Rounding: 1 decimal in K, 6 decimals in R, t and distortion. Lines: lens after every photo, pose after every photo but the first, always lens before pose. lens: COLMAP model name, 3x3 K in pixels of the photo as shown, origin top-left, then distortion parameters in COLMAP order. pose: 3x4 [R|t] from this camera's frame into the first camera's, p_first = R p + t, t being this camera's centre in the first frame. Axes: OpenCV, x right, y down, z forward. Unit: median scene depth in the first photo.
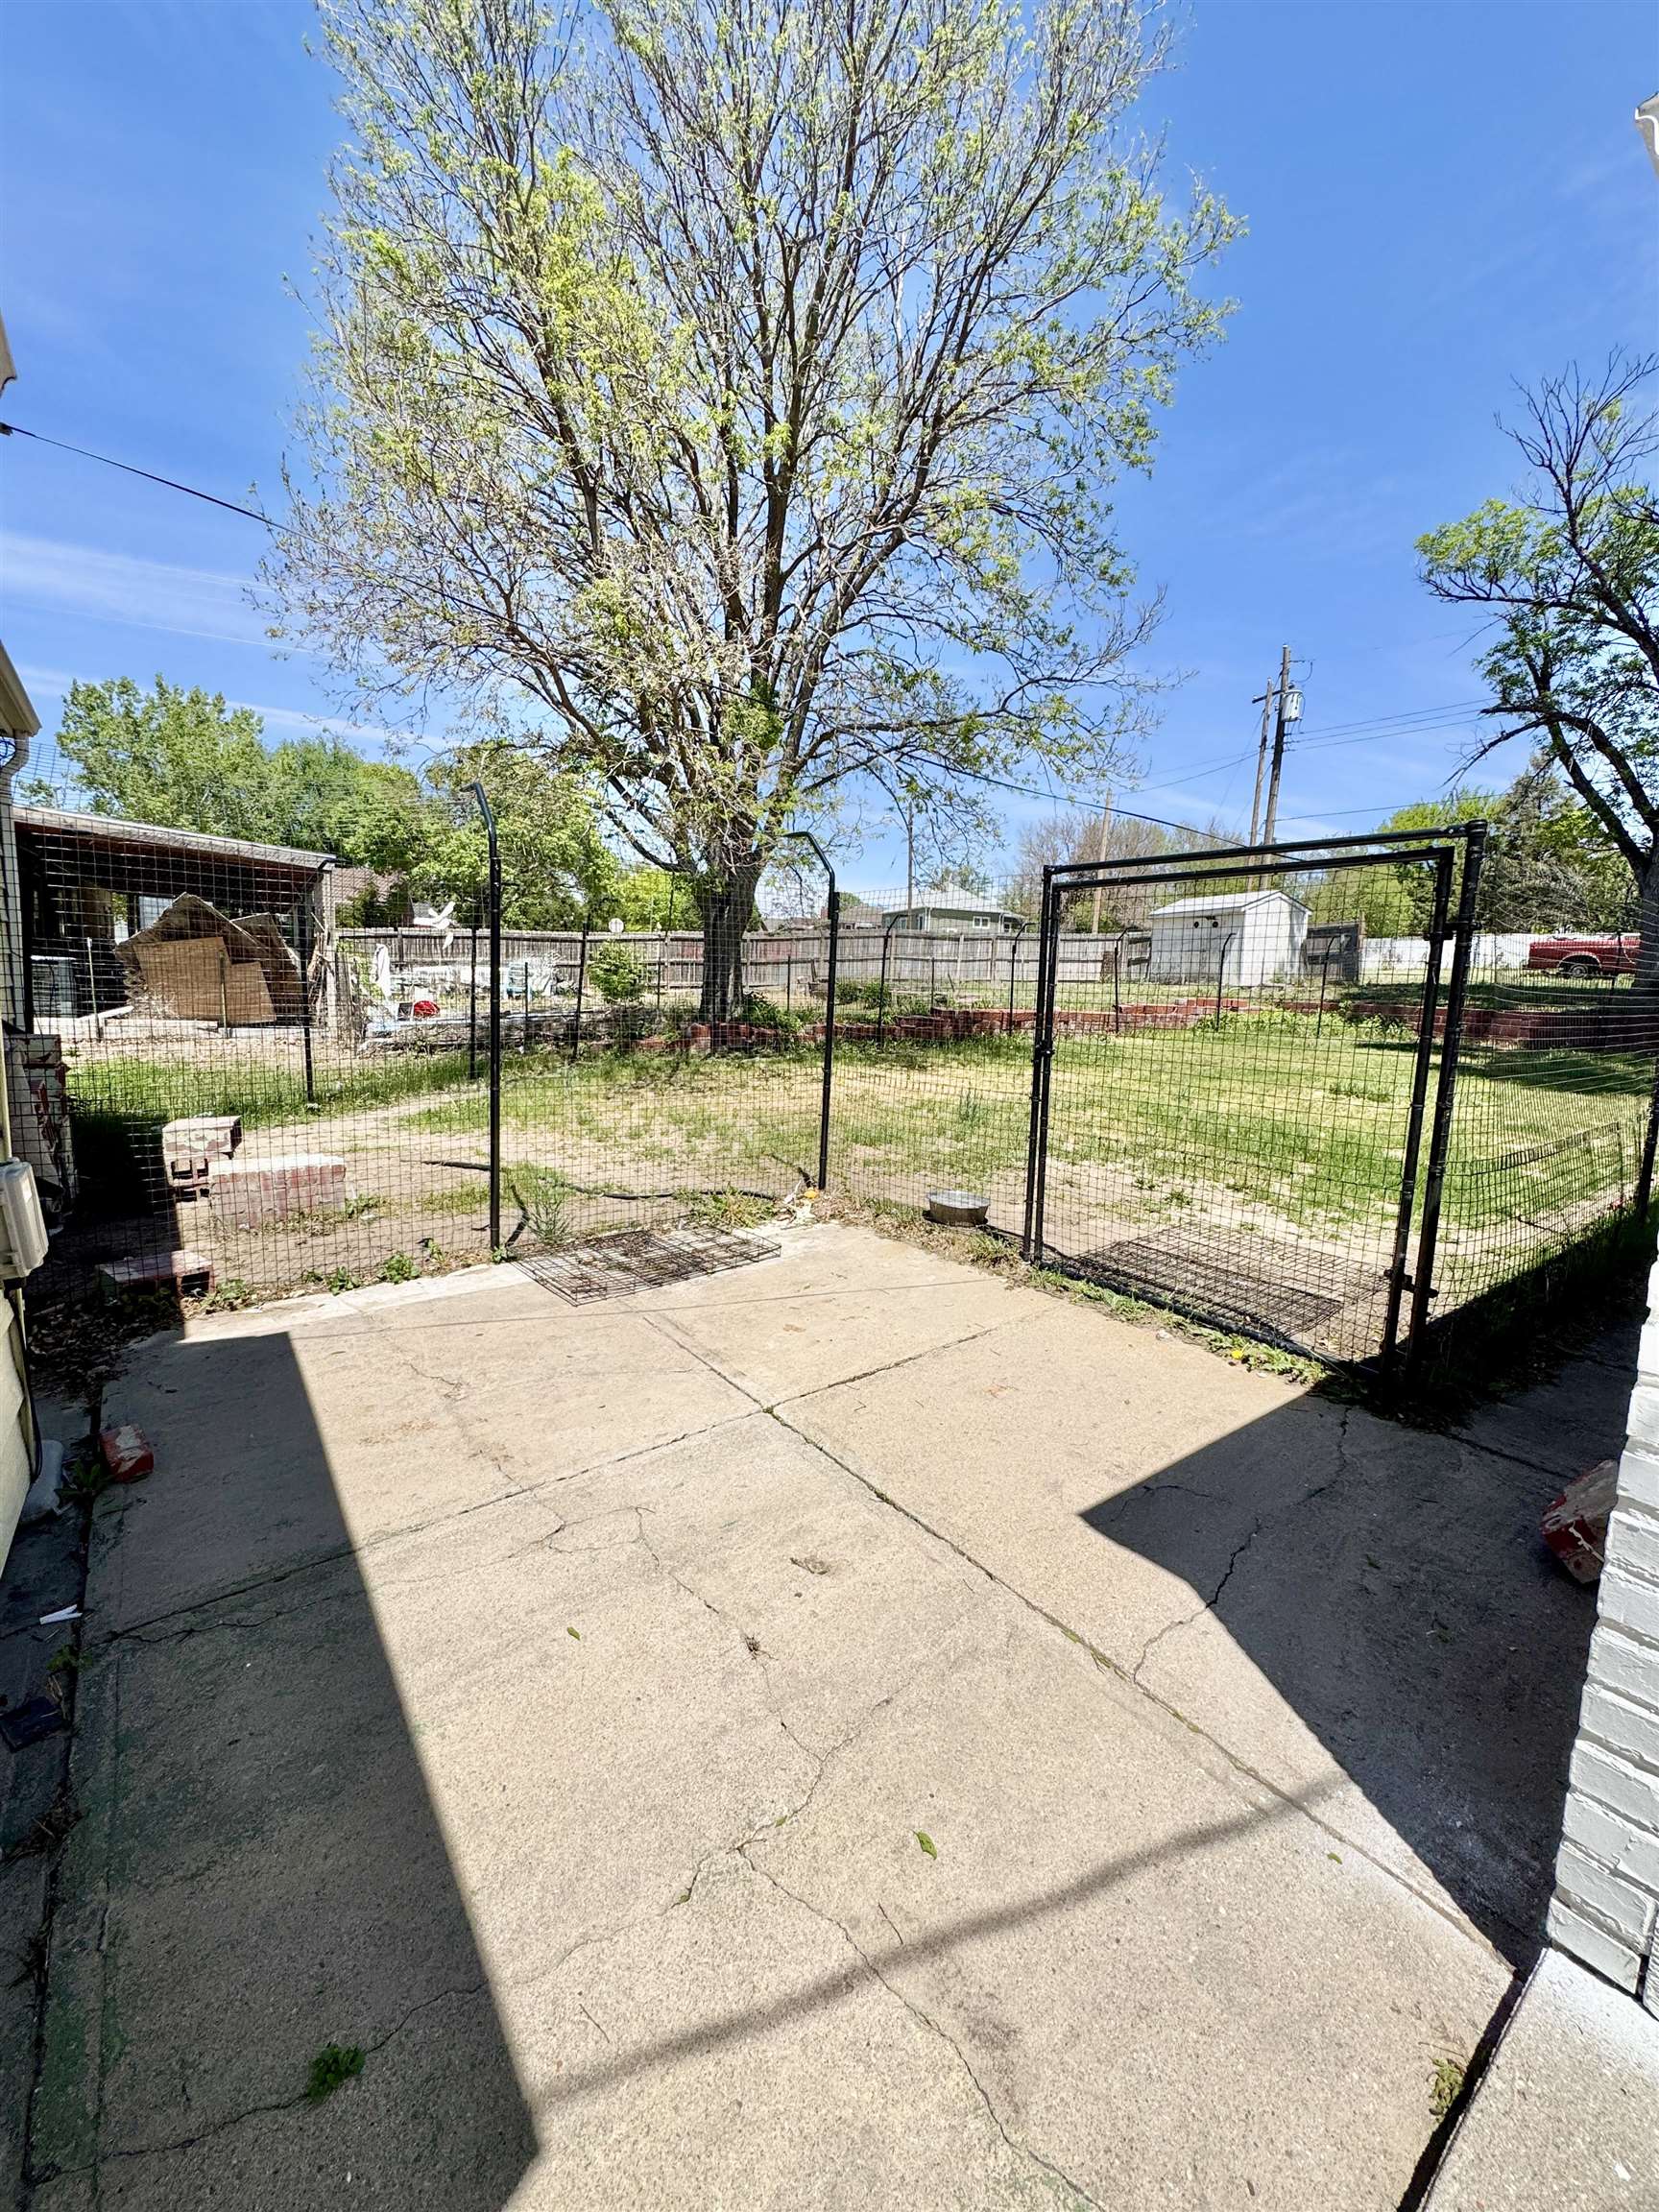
lens RADIAL K [[886.6, 0, 833.9], [0, 886.6, 1098.0], [0, 0, 1]] dist [-0.006161, 0.000867]
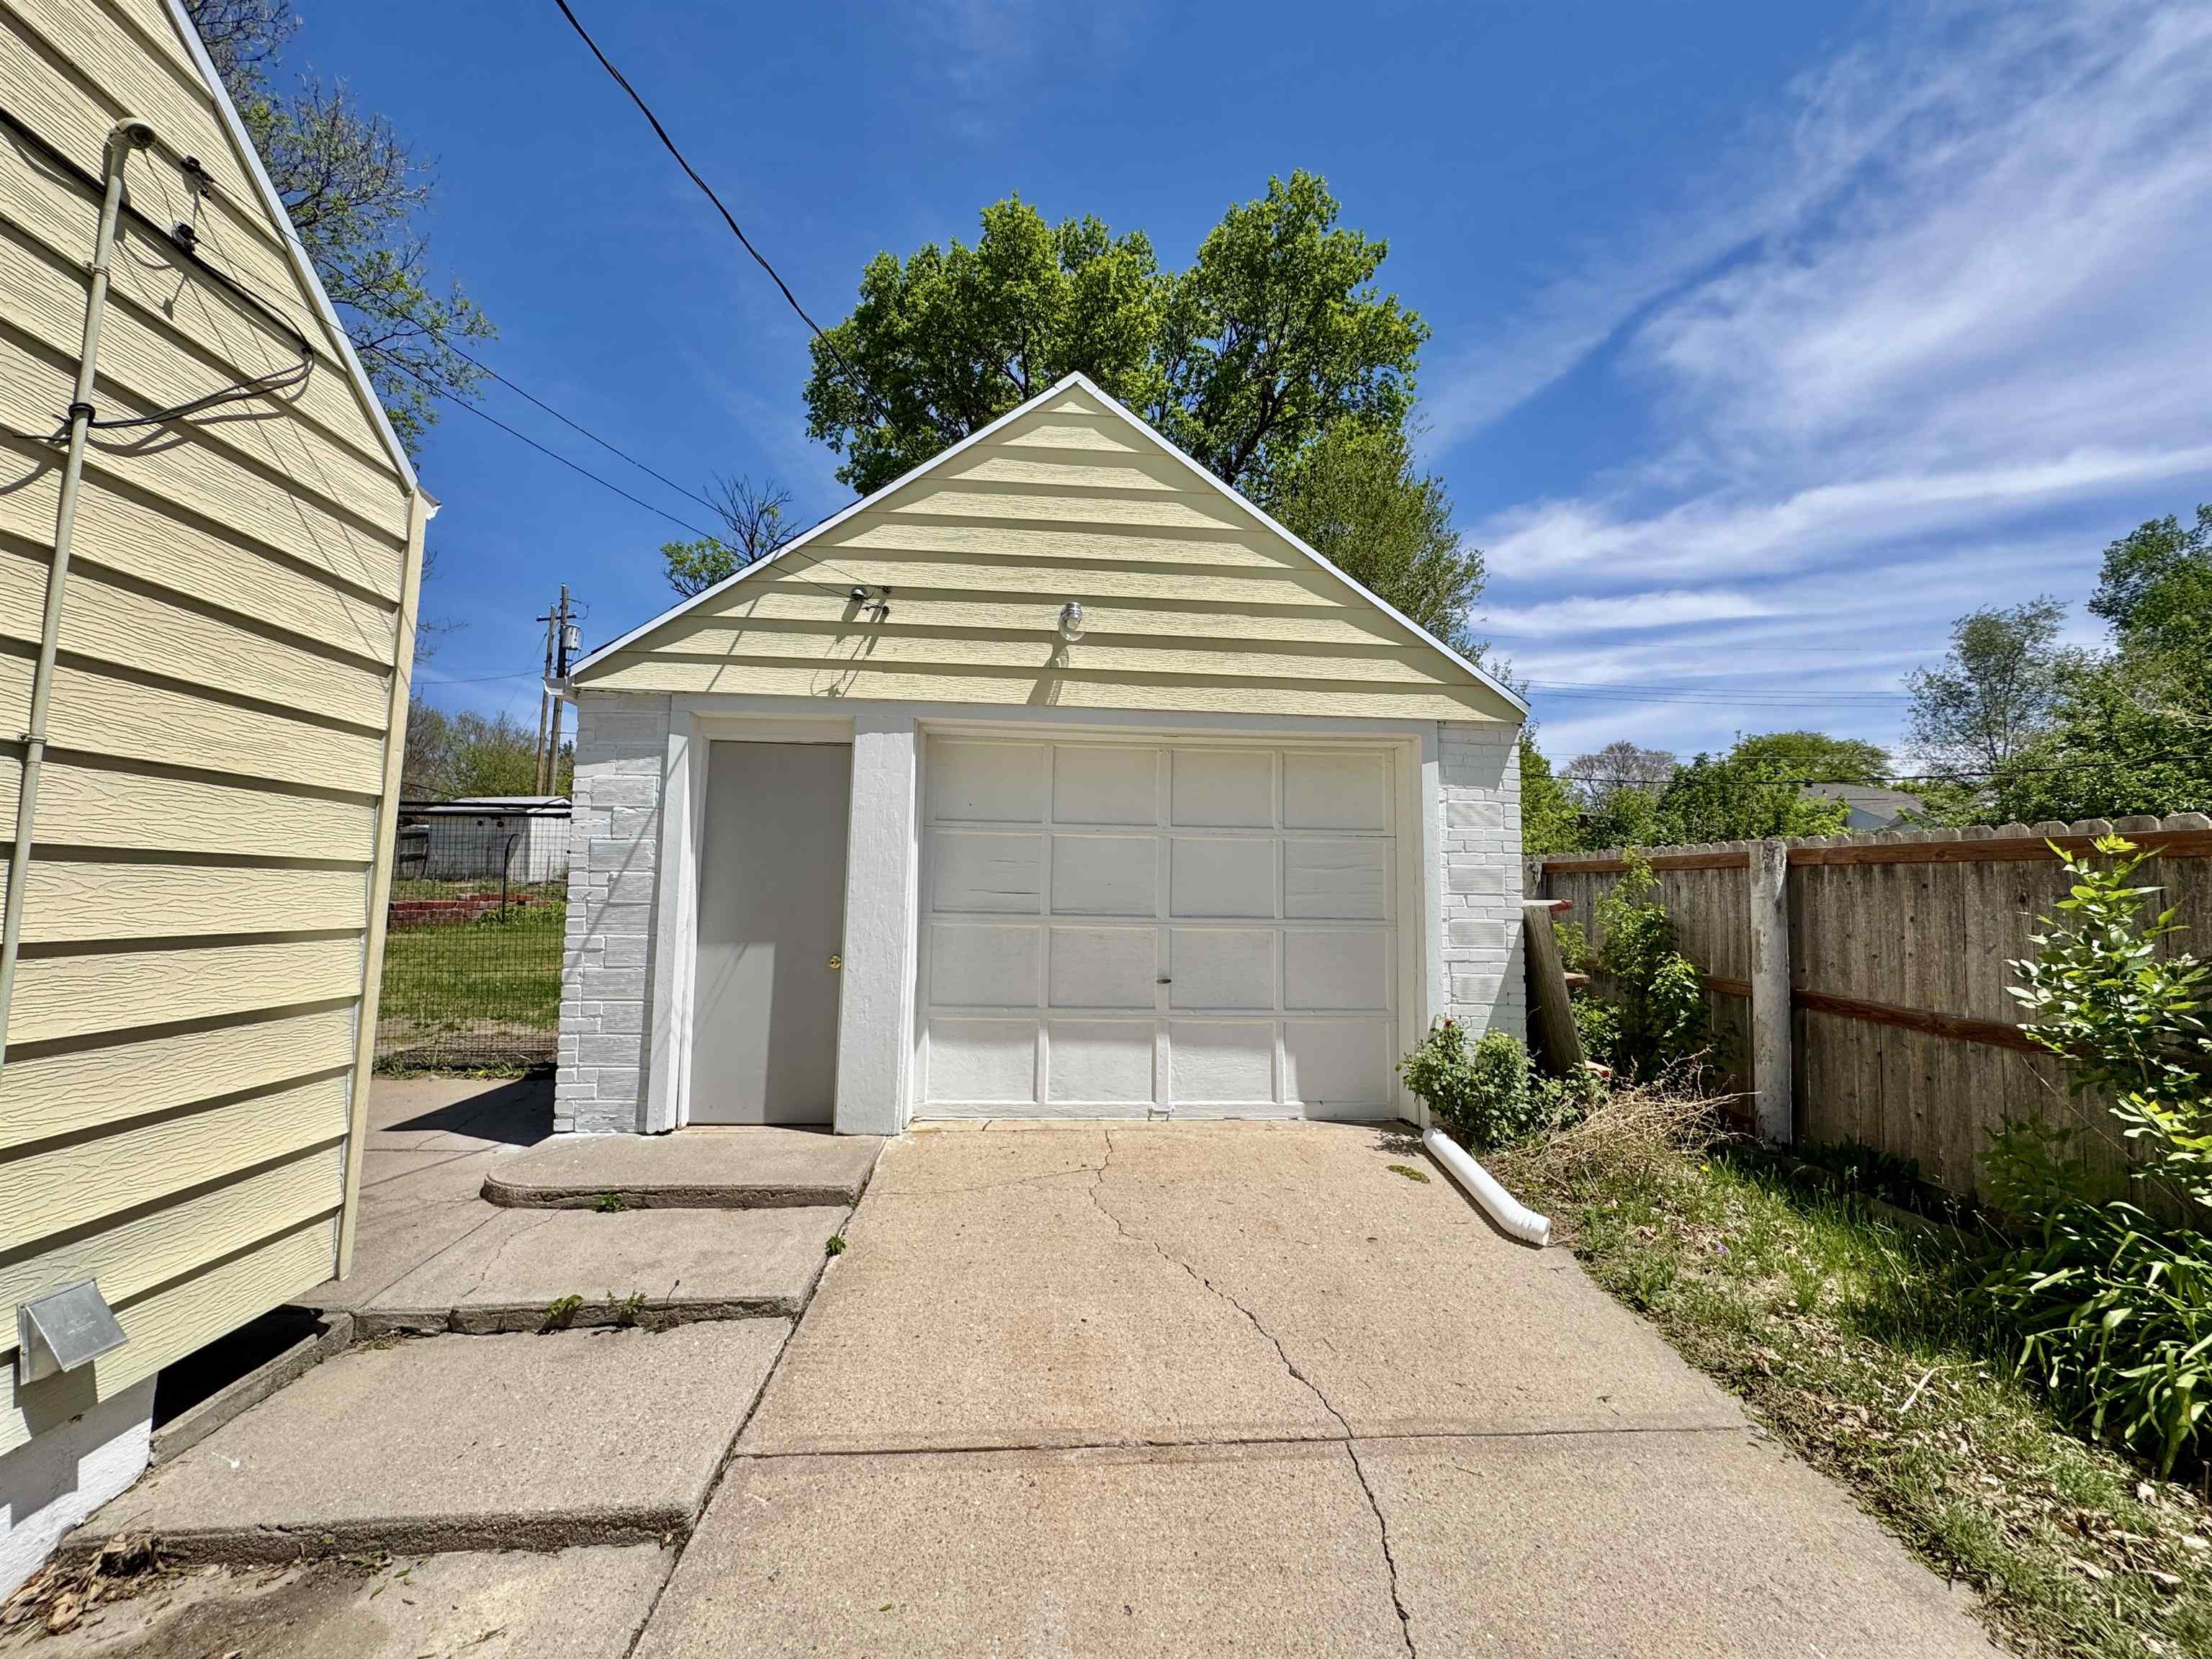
lens RADIAL K [[886.6, 0, 1114.1], [0, 886.6, 824.7], [0, 0, 1]] dist [-0.006161, 0.000867]
pose [[0.542027, 0.043128, 0.839254, -0.058903], [0.118200, 0.984842, -0.126949, 0.025648], [-0.832007, 0.168009, 0.528713, -0.171903]]
